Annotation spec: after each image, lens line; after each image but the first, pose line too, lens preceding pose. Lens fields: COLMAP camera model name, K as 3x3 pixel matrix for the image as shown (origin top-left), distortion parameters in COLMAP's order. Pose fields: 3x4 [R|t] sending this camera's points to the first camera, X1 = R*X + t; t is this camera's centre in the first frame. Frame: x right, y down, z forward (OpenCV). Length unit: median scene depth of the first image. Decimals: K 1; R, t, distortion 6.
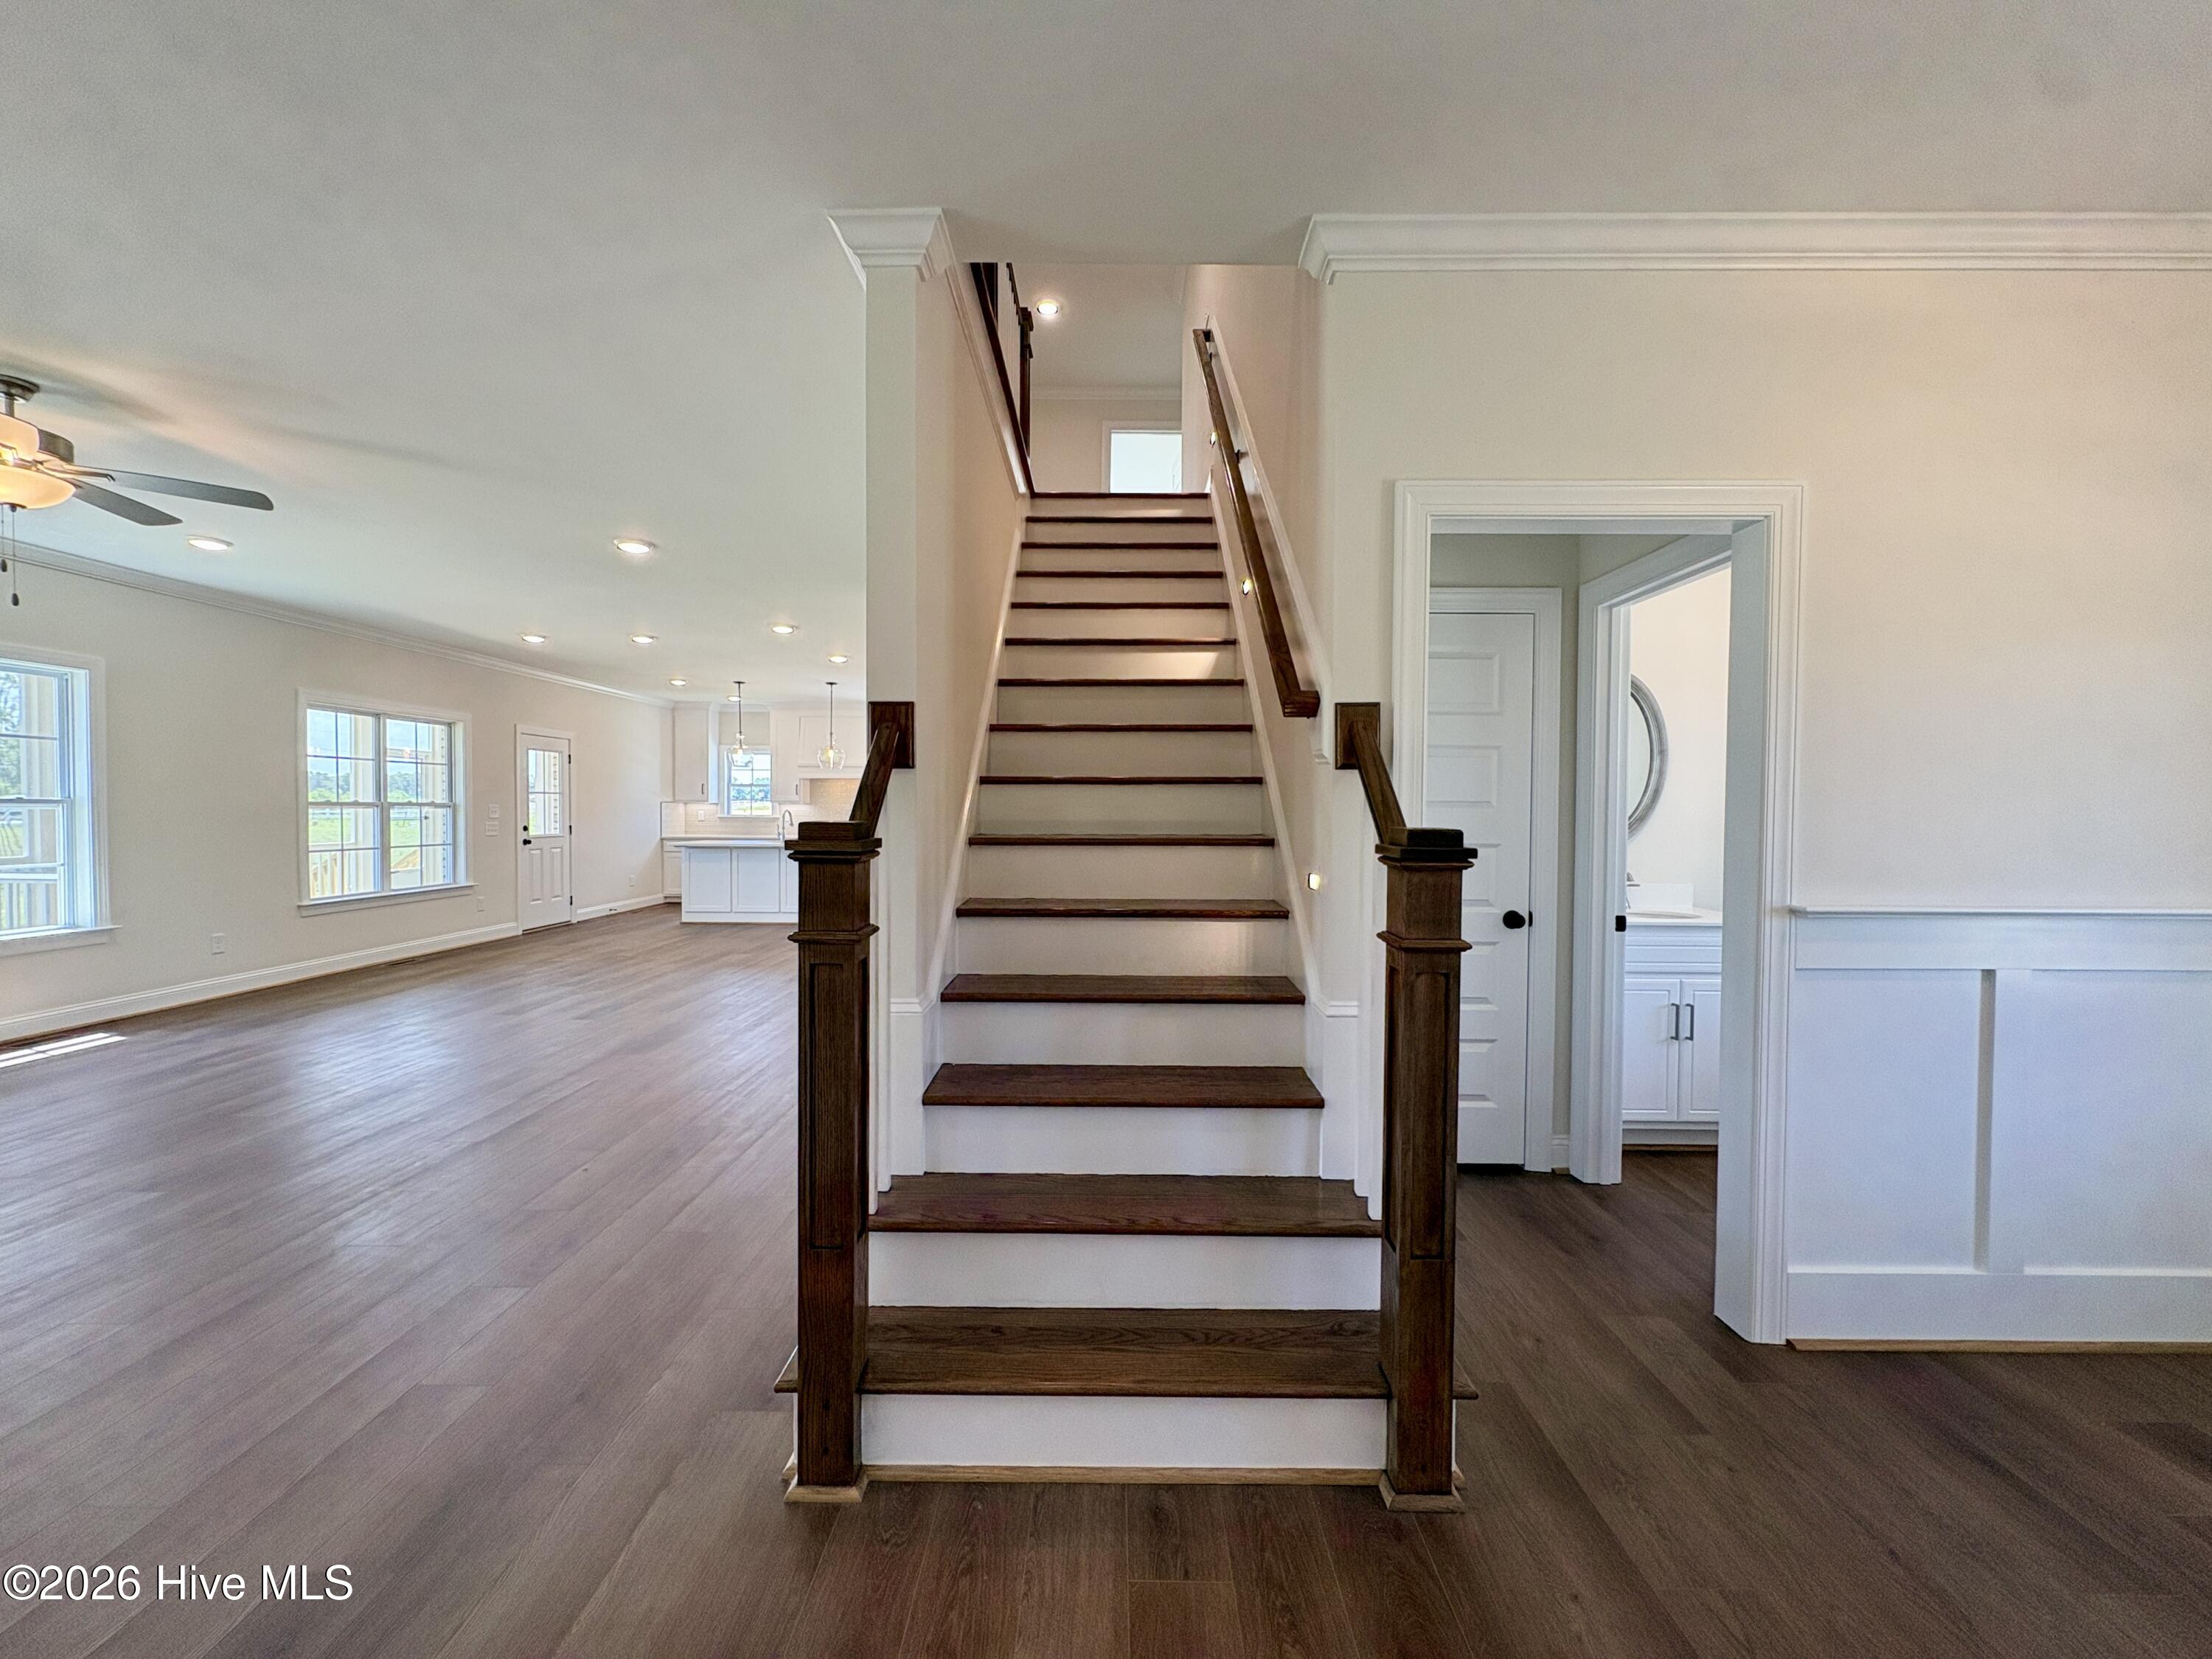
lens RADIAL K [[877.4, 0, 1106.6], [0, 877.4, 830.2], [0, 0, 1]] dist [0.000448, 0.000454]
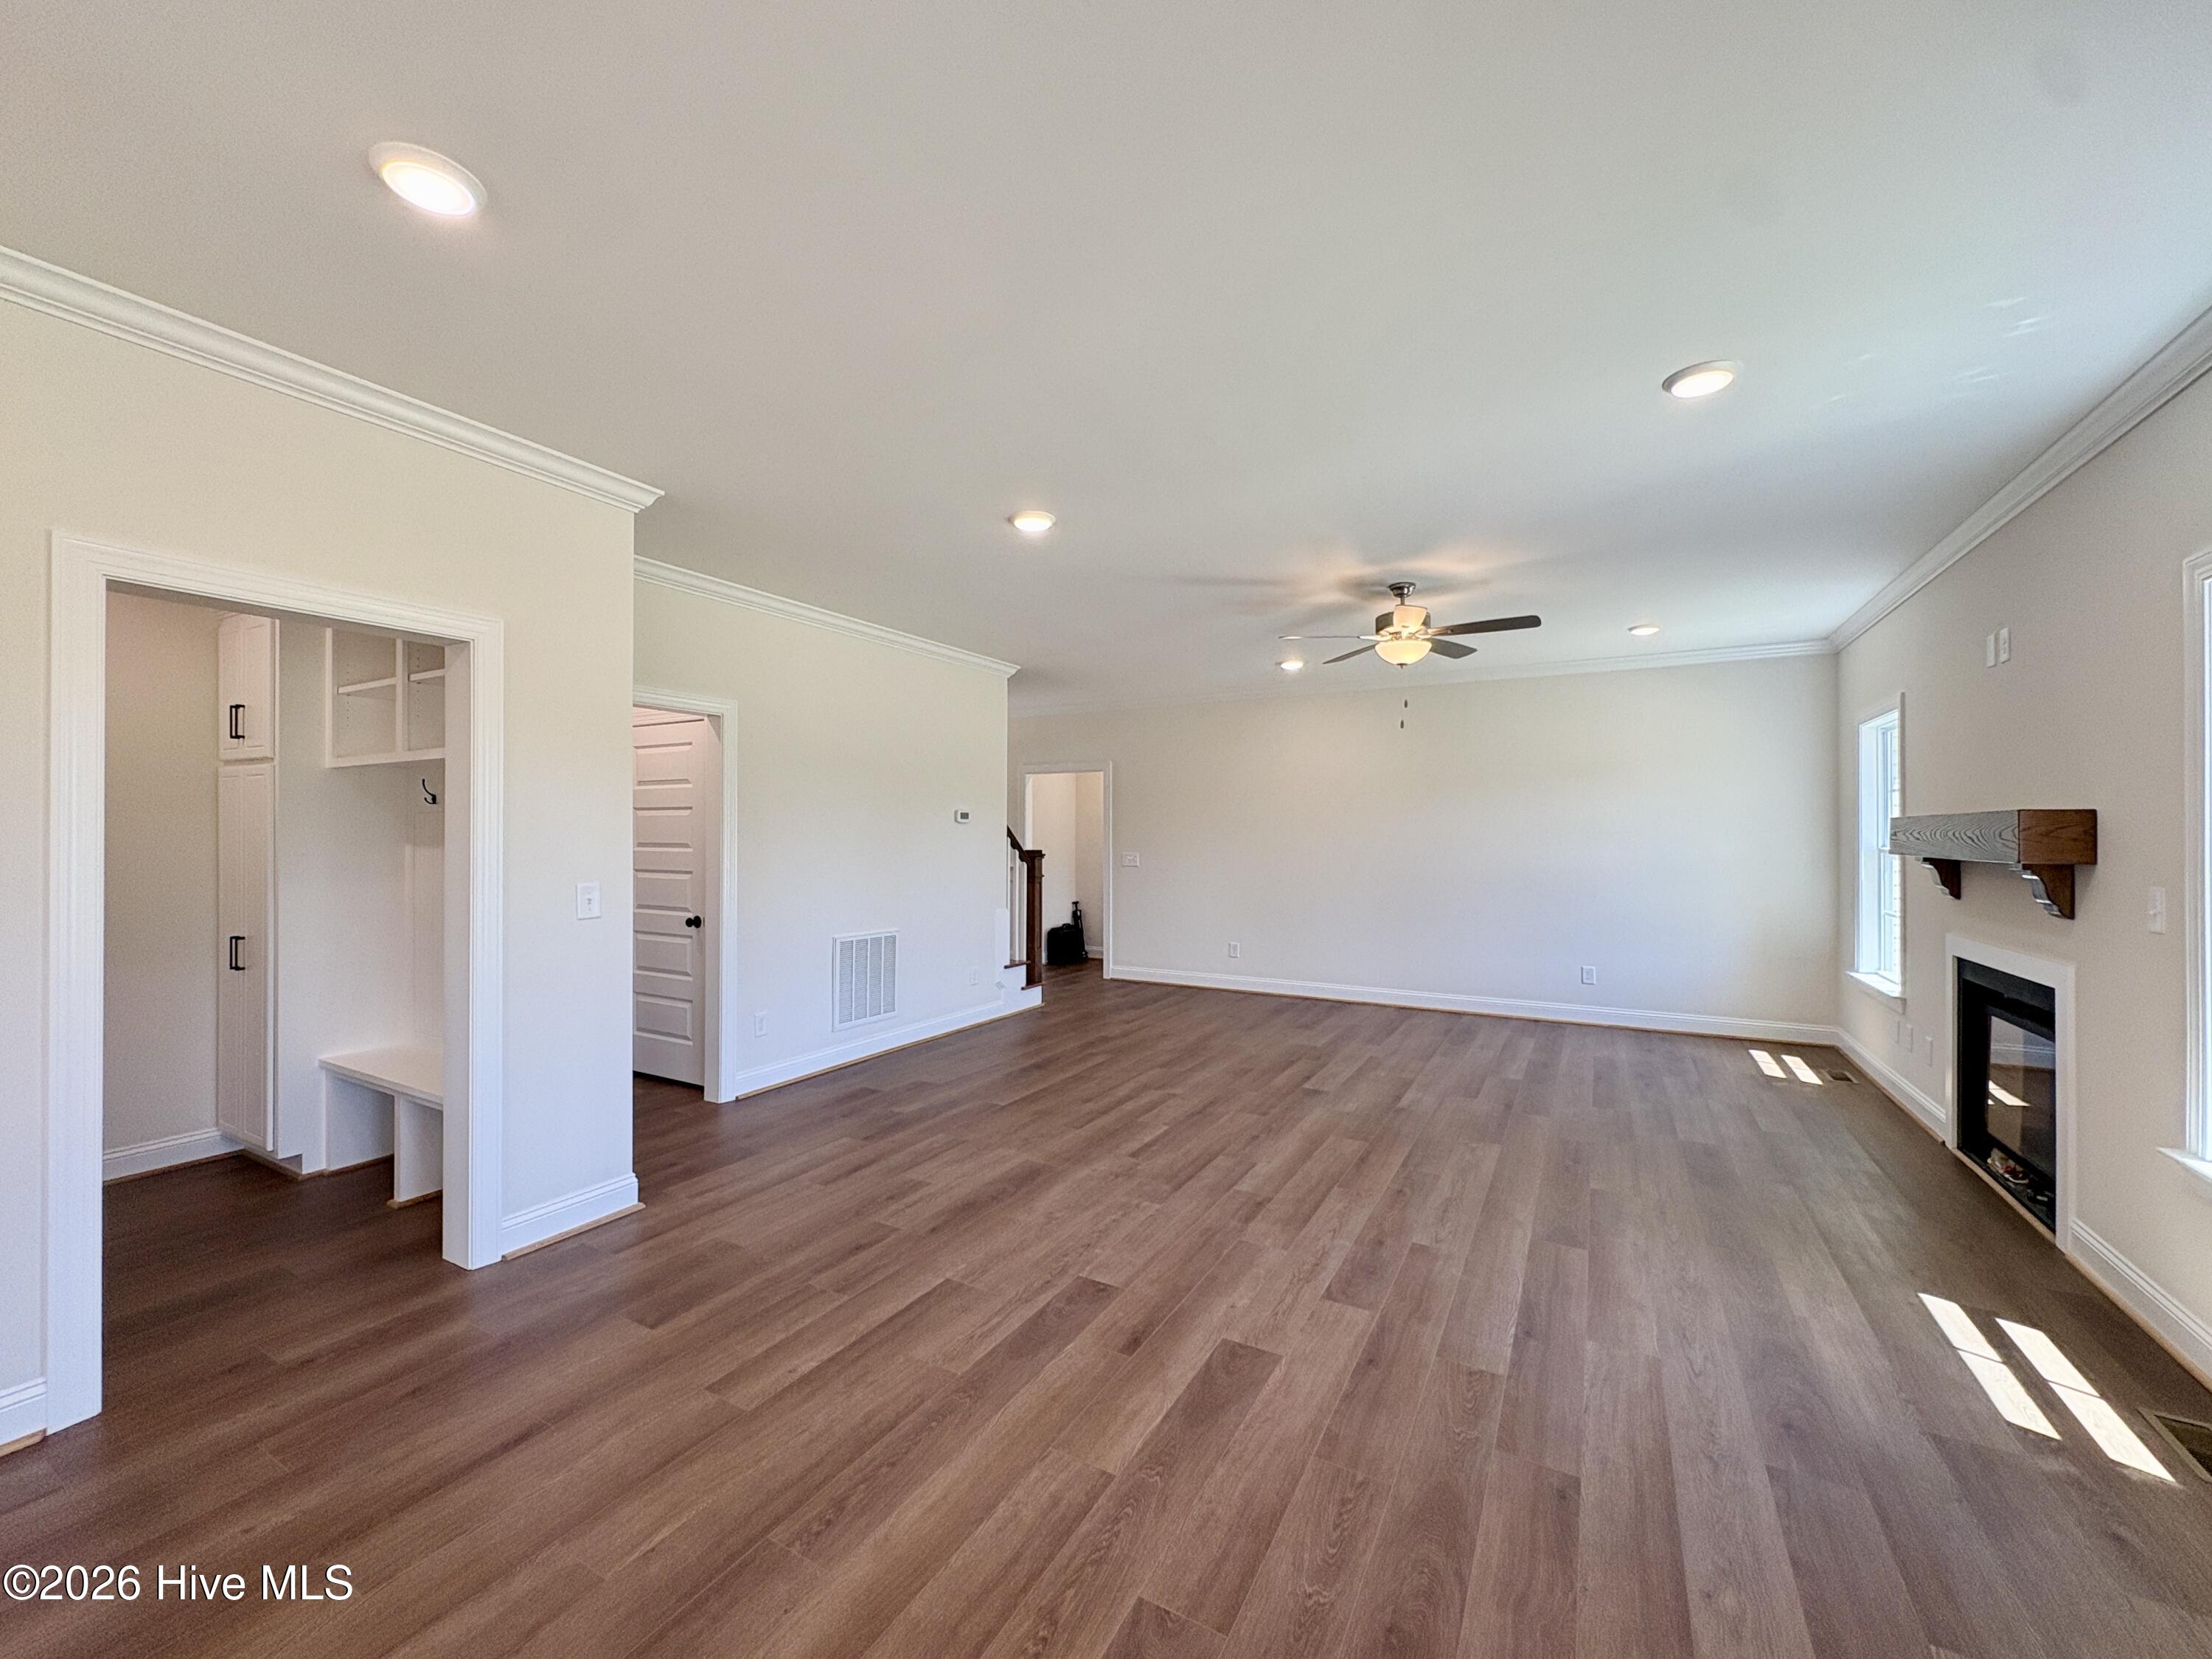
lens RADIAL K [[877.4, 0, 1106.6], [0, 877.4, 830.2], [0, 0, 1]] dist [0.000448, 0.000454]
pose [[-0.873180, -0.009339, 0.487308, -1.874844], [0.000448, 0.999801, 0.019964, -0.128712], [-0.487397, 0.017650, -0.873002, 3.185602]]
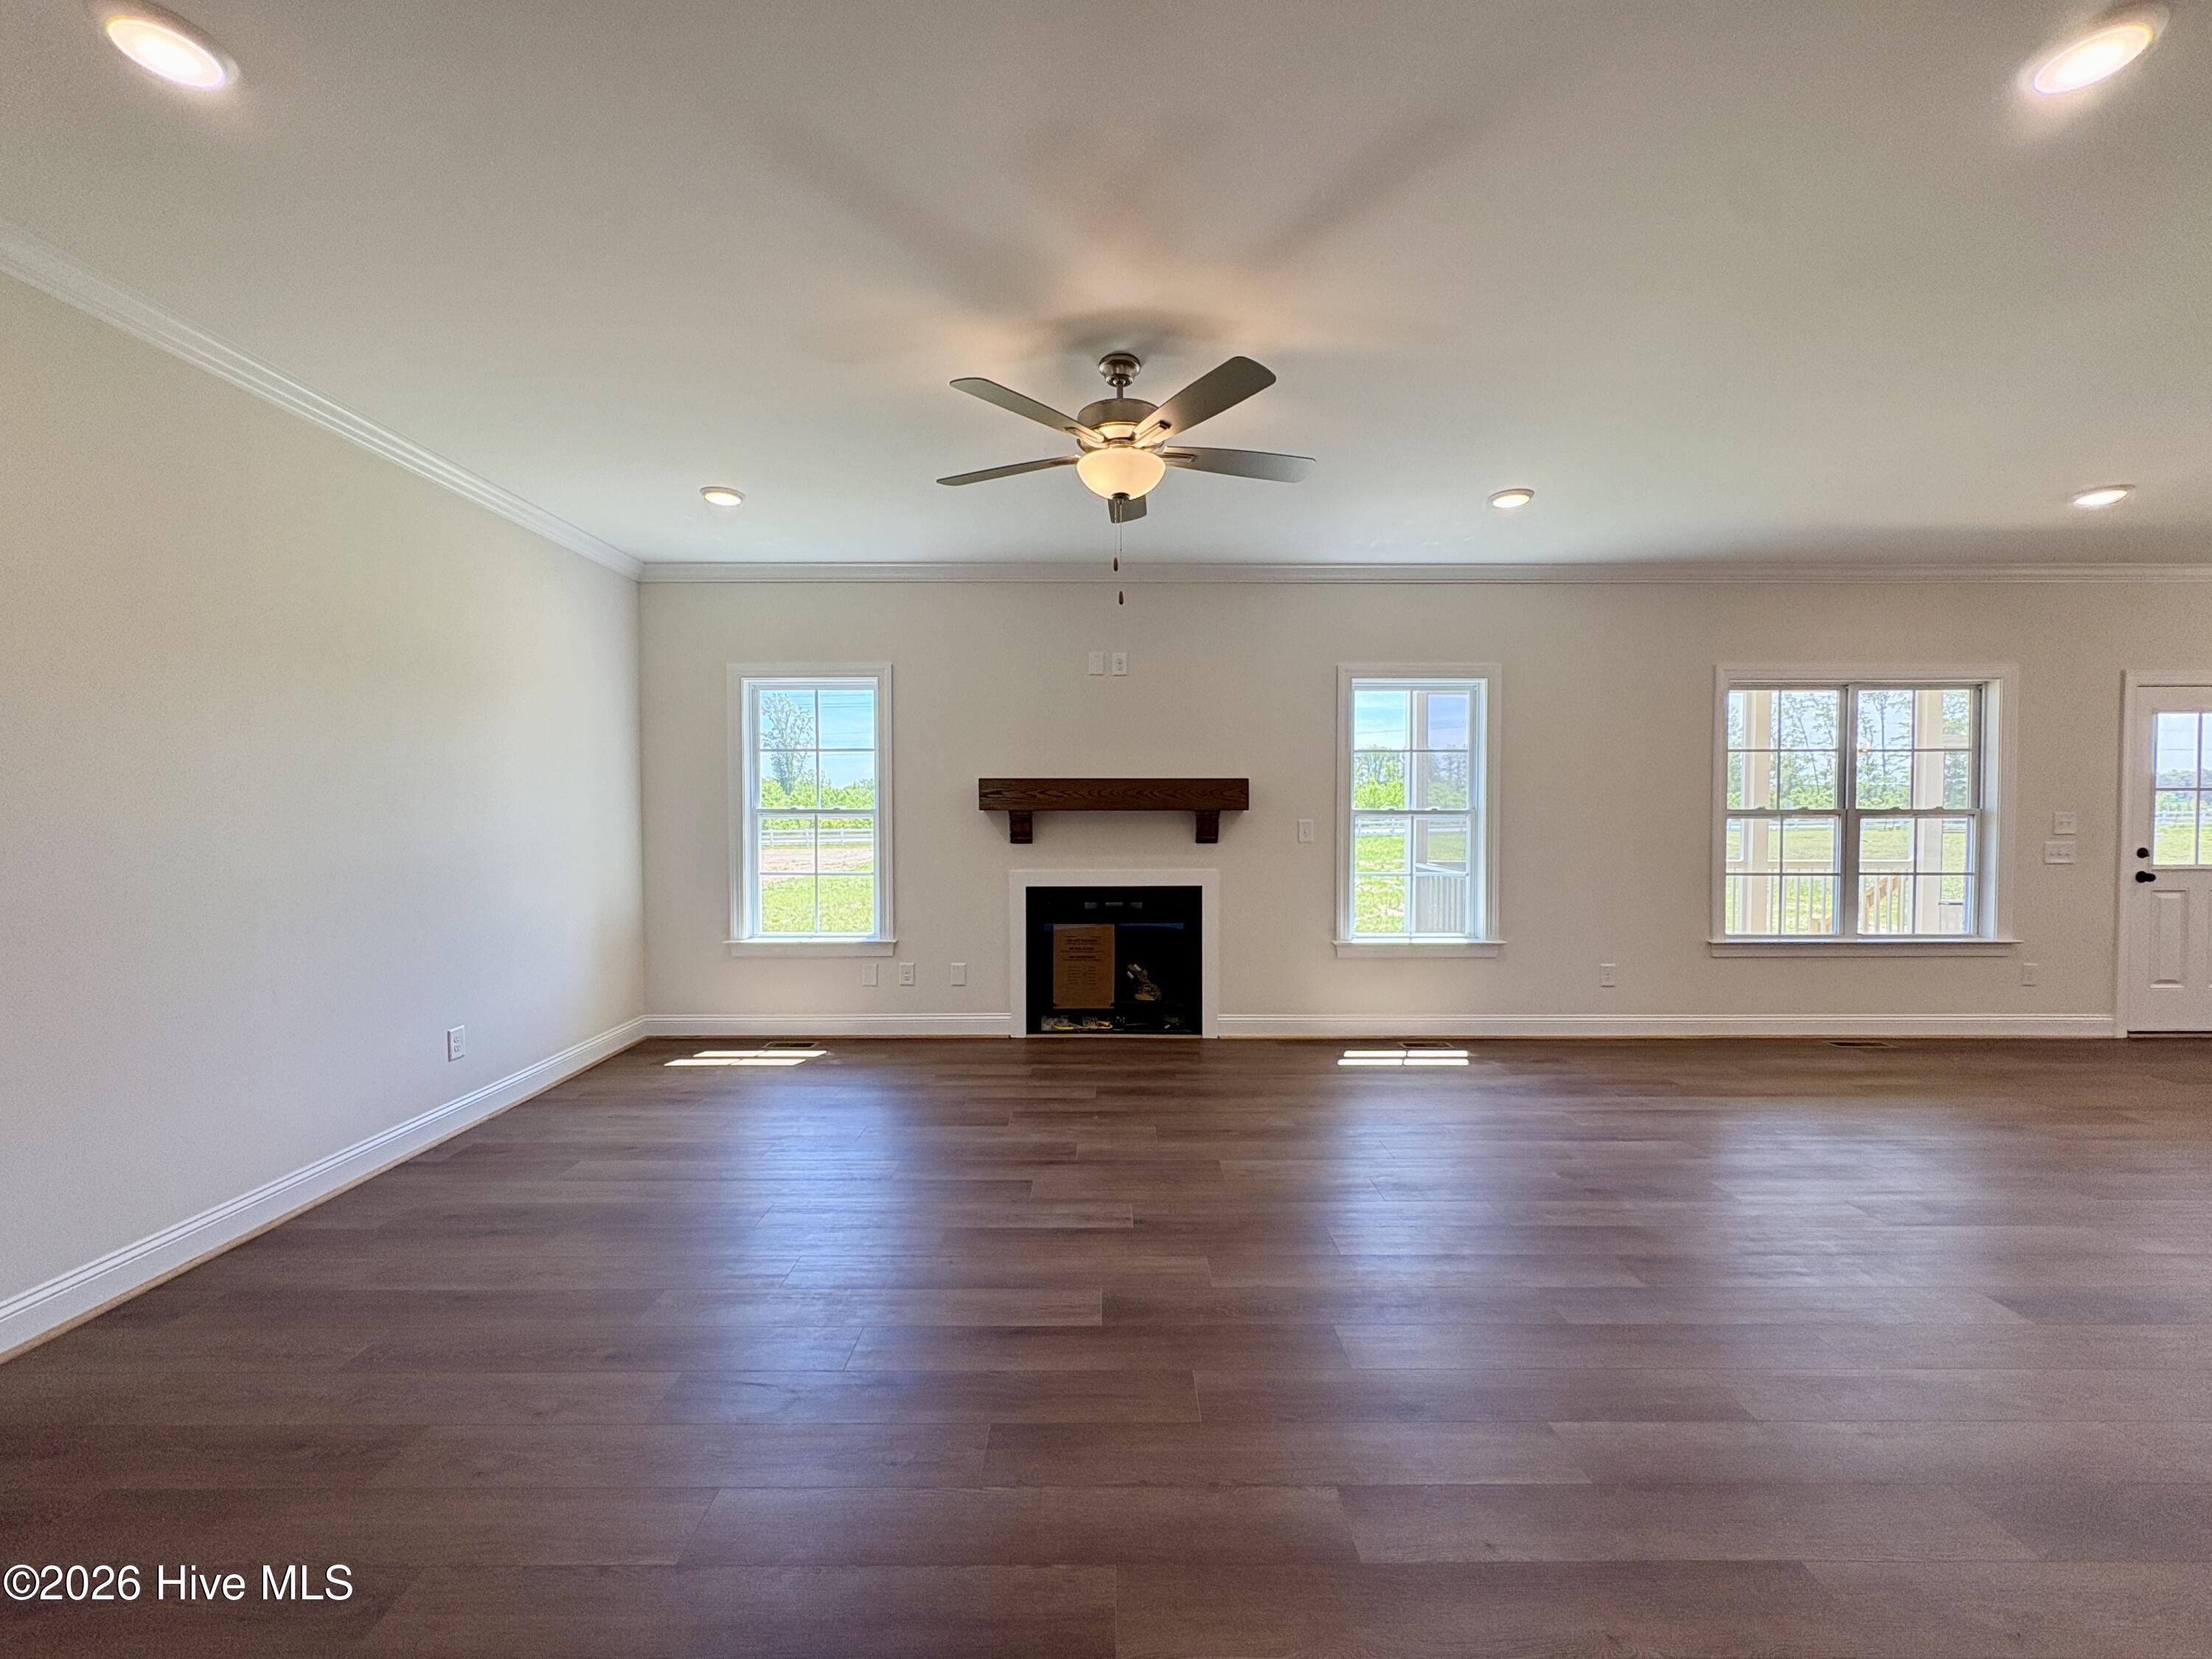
lens RADIAL K [[877.4, 0, 1106.6], [0, 877.4, 830.2], [0, 0, 1]] dist [0.000448, 0.000454]
pose [[0.007239, 0.012251, -0.999899, -0.370494], [-0.022693, 0.999669, 0.012084, -0.031083], [0.999716, 0.022604, 0.007515, 1.203437]]
